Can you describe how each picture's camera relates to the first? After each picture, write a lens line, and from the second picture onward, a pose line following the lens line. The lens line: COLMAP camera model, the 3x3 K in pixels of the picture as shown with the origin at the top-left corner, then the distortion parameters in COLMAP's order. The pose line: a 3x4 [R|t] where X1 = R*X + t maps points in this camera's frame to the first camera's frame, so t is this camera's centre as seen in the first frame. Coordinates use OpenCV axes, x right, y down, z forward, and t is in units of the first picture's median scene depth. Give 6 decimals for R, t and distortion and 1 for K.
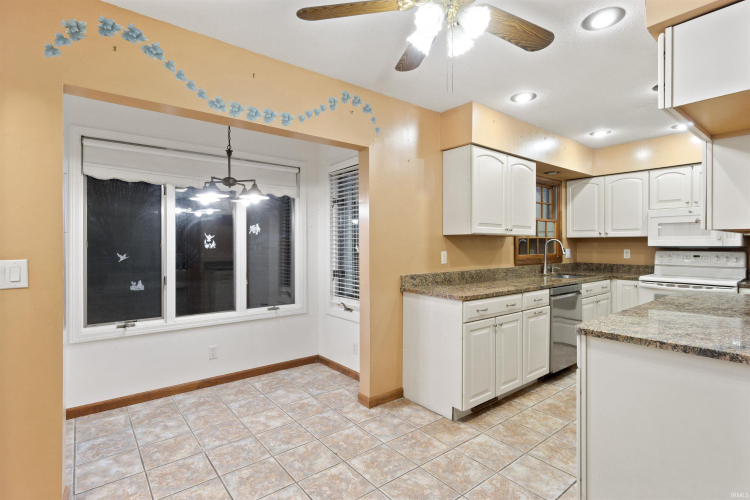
lens RADIAL K [[368.4, 0, 375.9], [0, 368.4, 244.4], [0, 0, 1]] dist [0.003547, -0.000129]
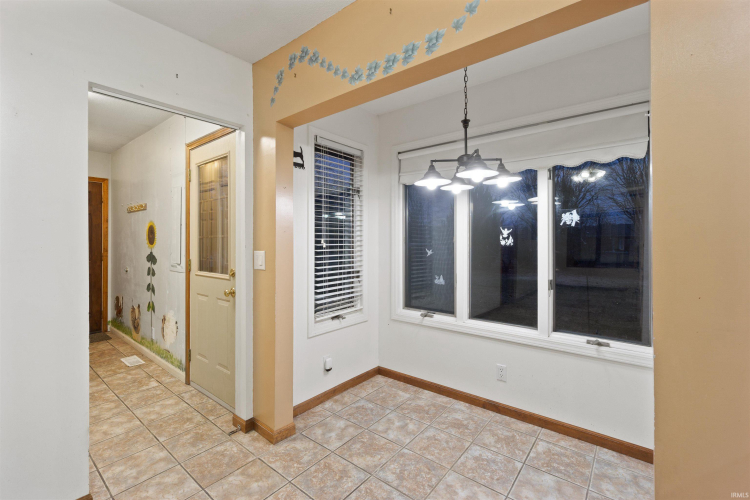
lens RADIAL K [[325.7, 0, 375.0], [0, 325.7, 239.6], [0, 0, 1]] dist [-0.001077, 0.000274]
pose [[0.209026, -0.002693, -0.977906, 0.203178], [0.000906, 0.999996, -0.002560, -0.000402], [0.977910, -0.000350, 0.209028, 0.571403]]
